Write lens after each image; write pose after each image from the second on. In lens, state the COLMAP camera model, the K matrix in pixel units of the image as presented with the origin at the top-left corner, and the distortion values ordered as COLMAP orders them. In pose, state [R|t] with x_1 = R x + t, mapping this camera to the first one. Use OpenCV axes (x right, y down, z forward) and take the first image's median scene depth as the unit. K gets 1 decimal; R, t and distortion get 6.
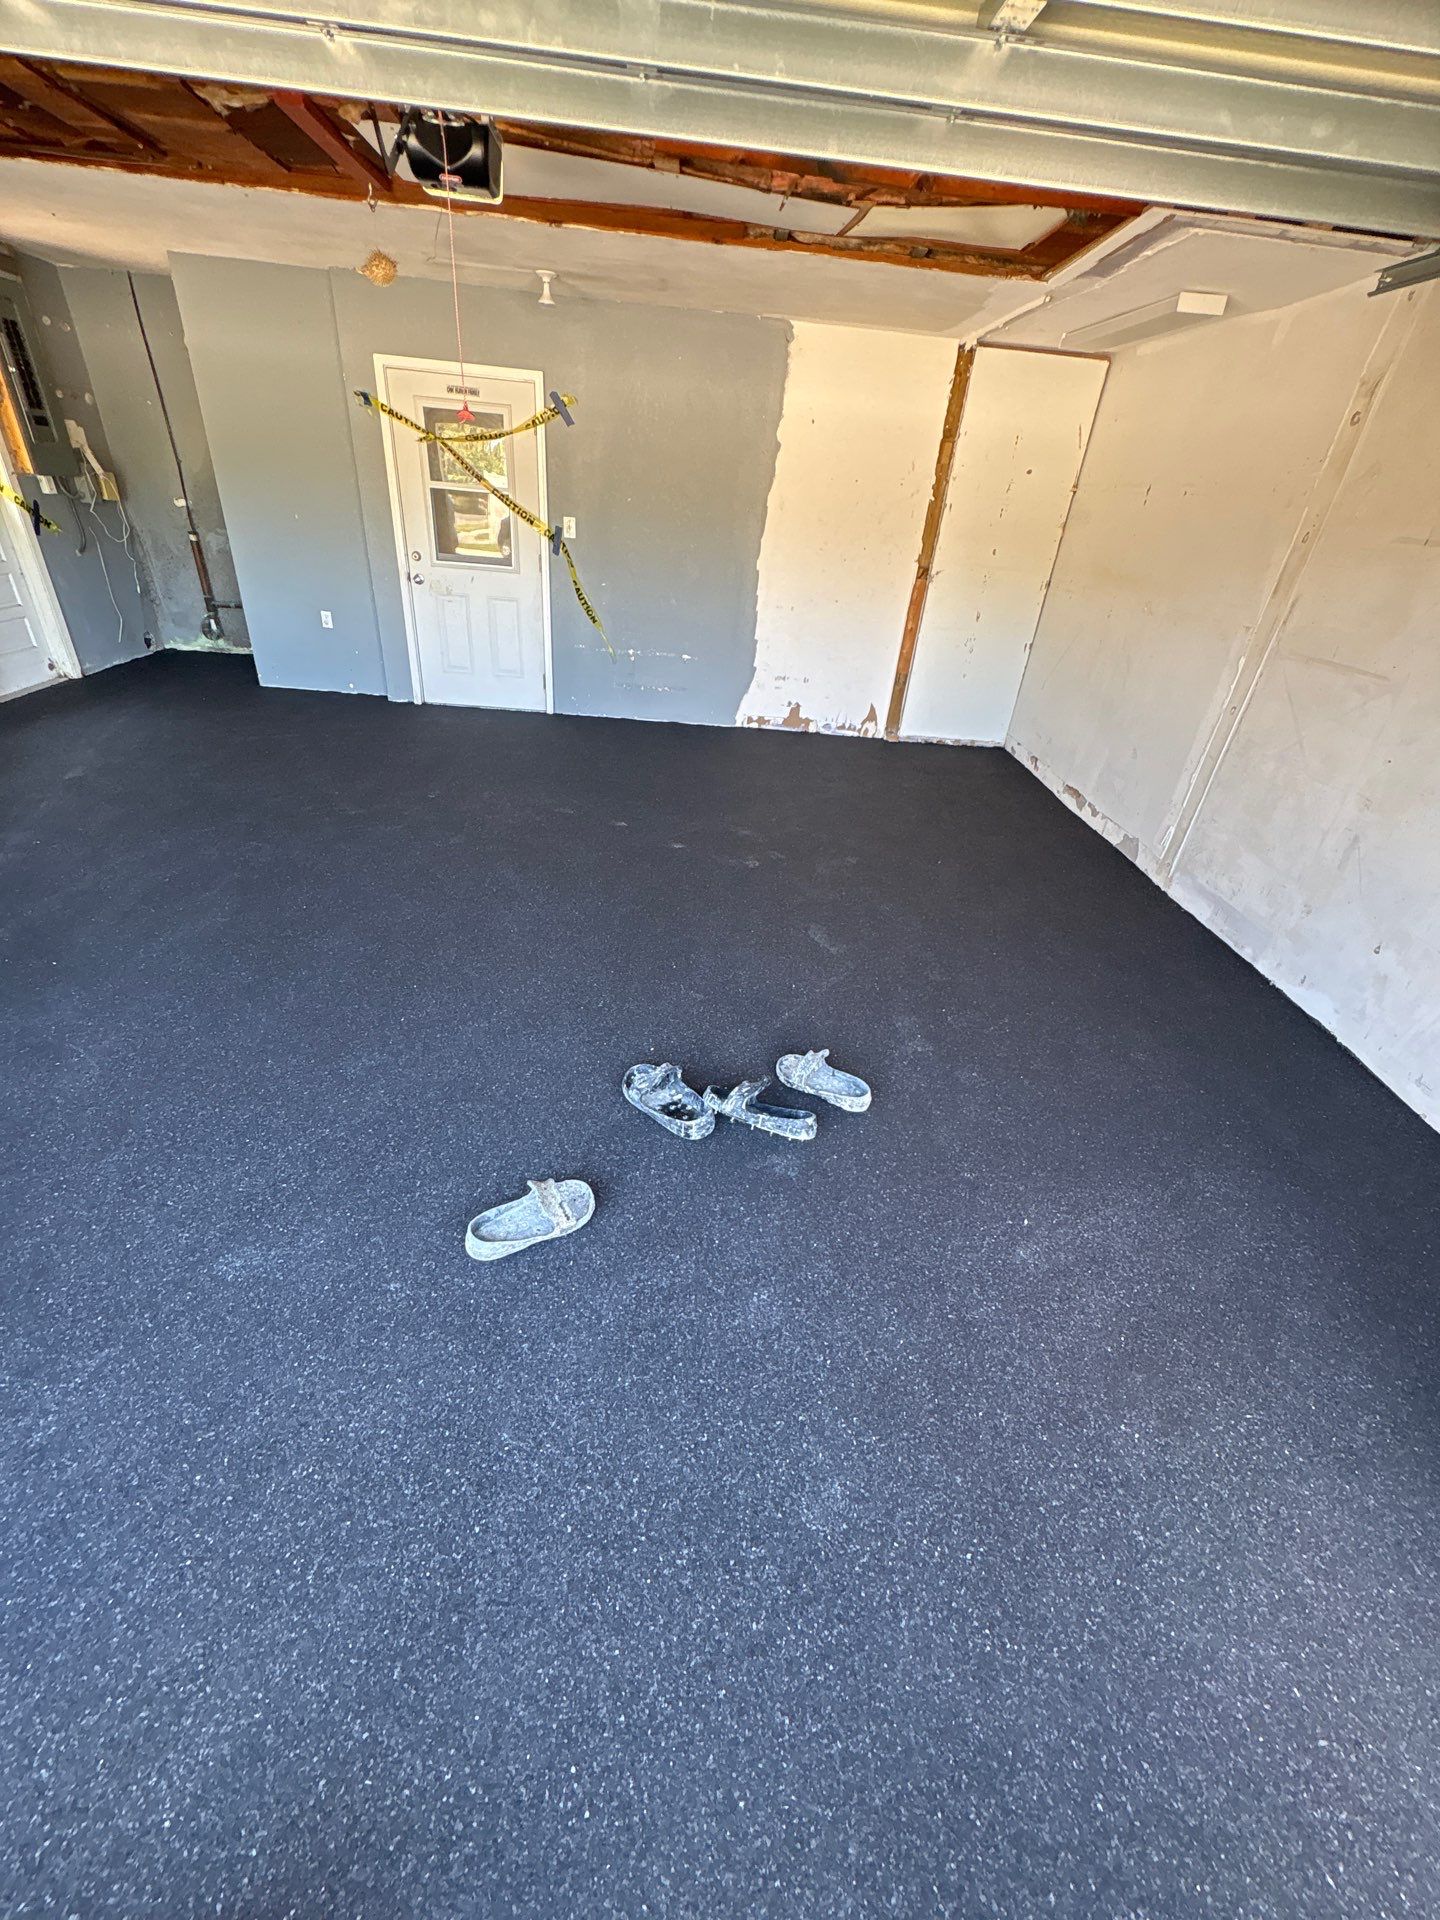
lens RADIAL K [[756.1, 0, 717.6], [0, 756.1, 954.3], [0, 0, 1]] dist [0.000085, -0.000291]
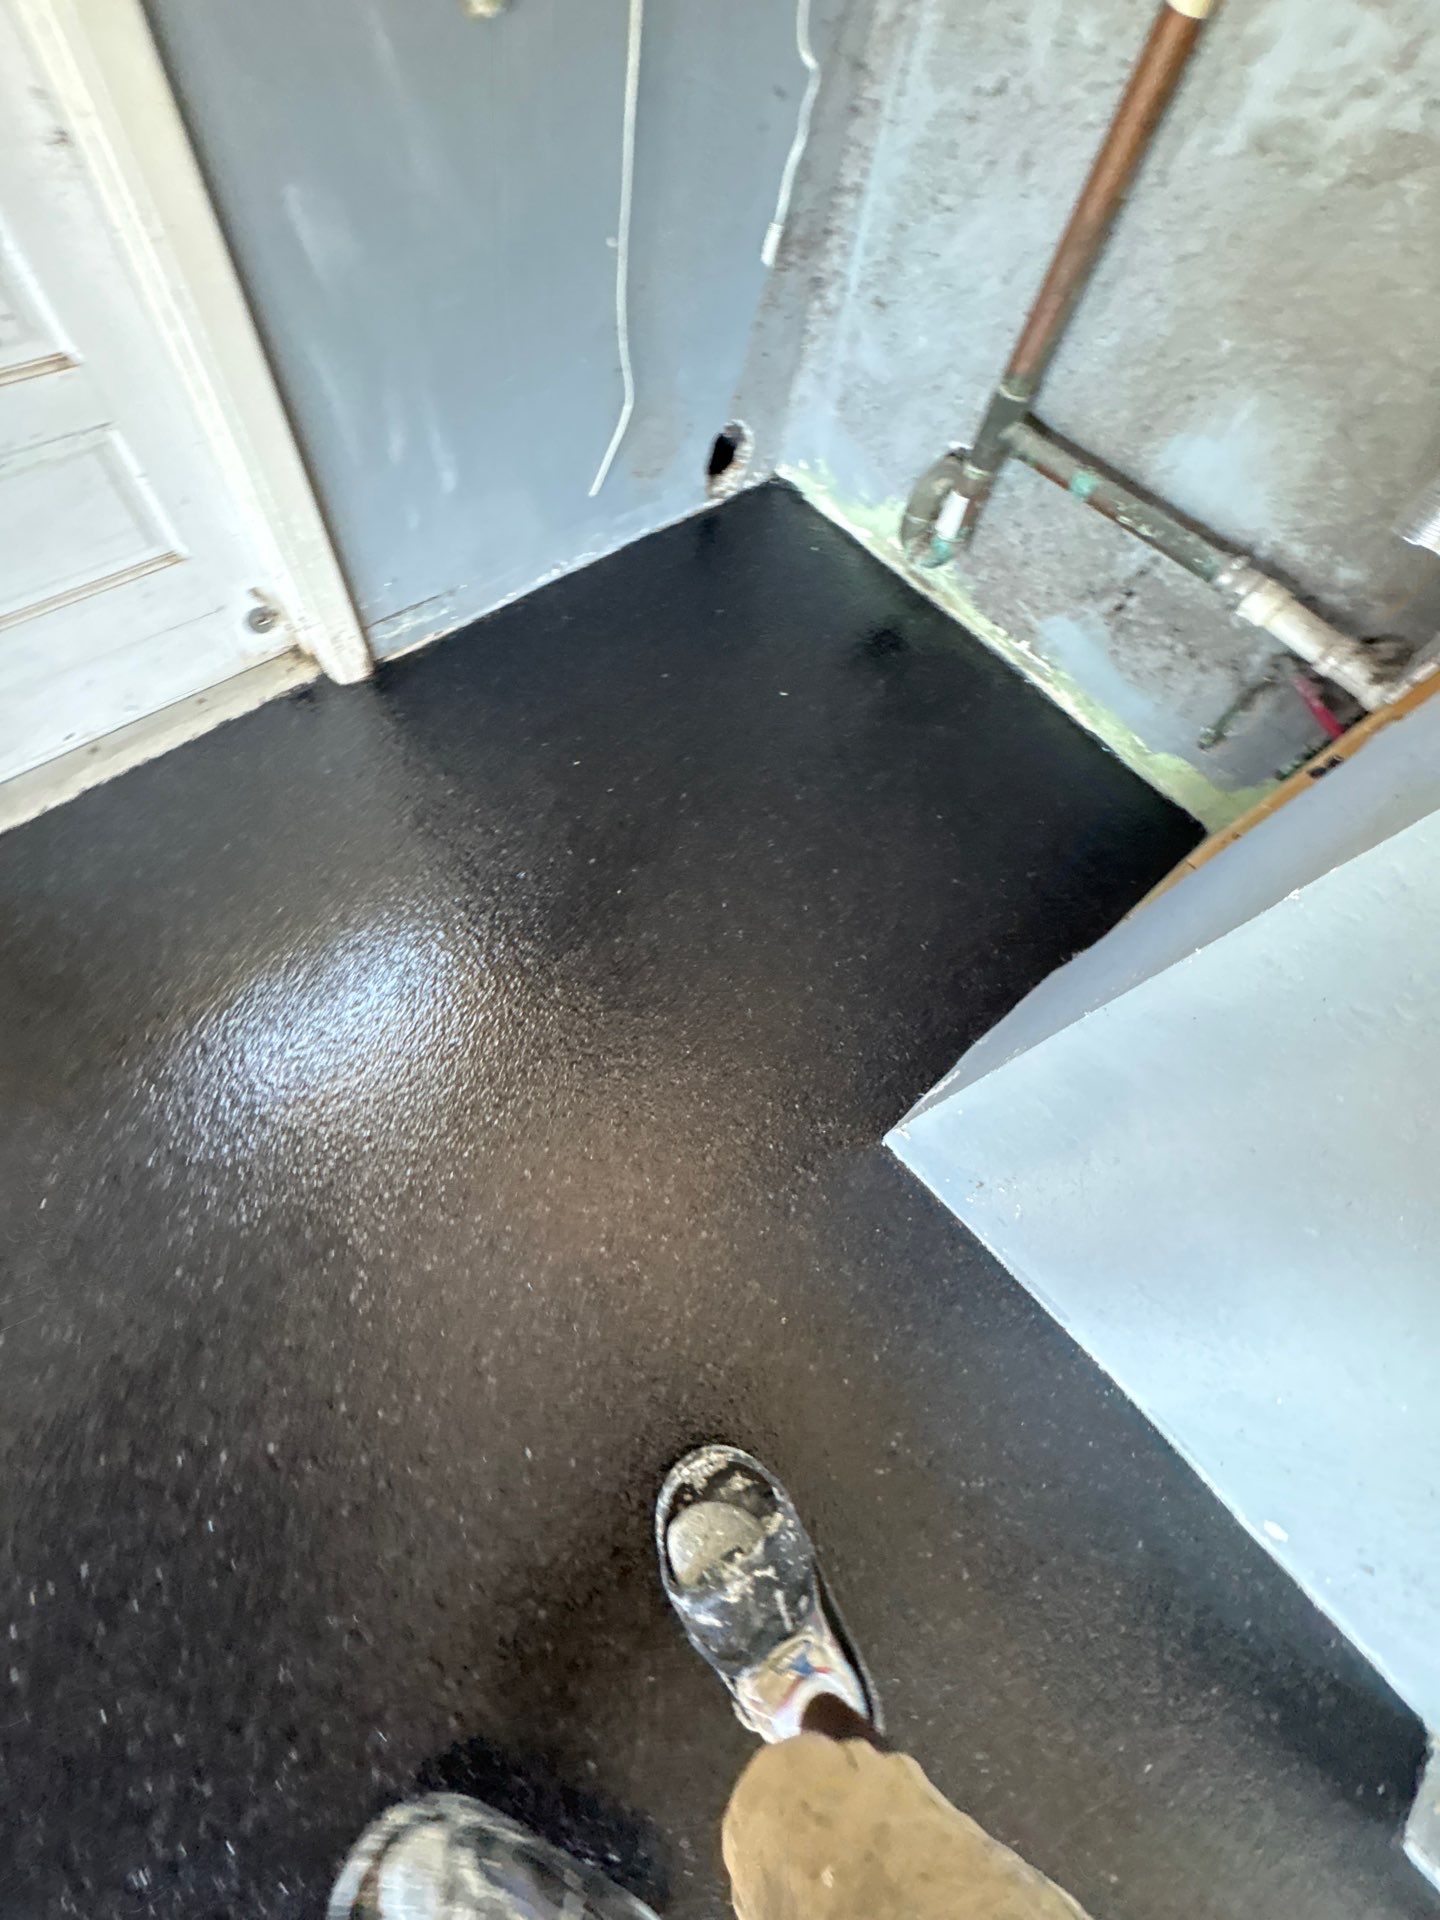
lens RADIAL K [[754.5, 0, 722.8], [0, 754.5, 953.6], [0, 0, 1]] dist [-0.000418, -0.000122]
pose [[0.650250, 0.696858, -0.302594, -0.671919], [-0.471729, 0.682561, 0.558195, -0.535527], [0.595522, -0.220224, 0.772564, 0.920468]]
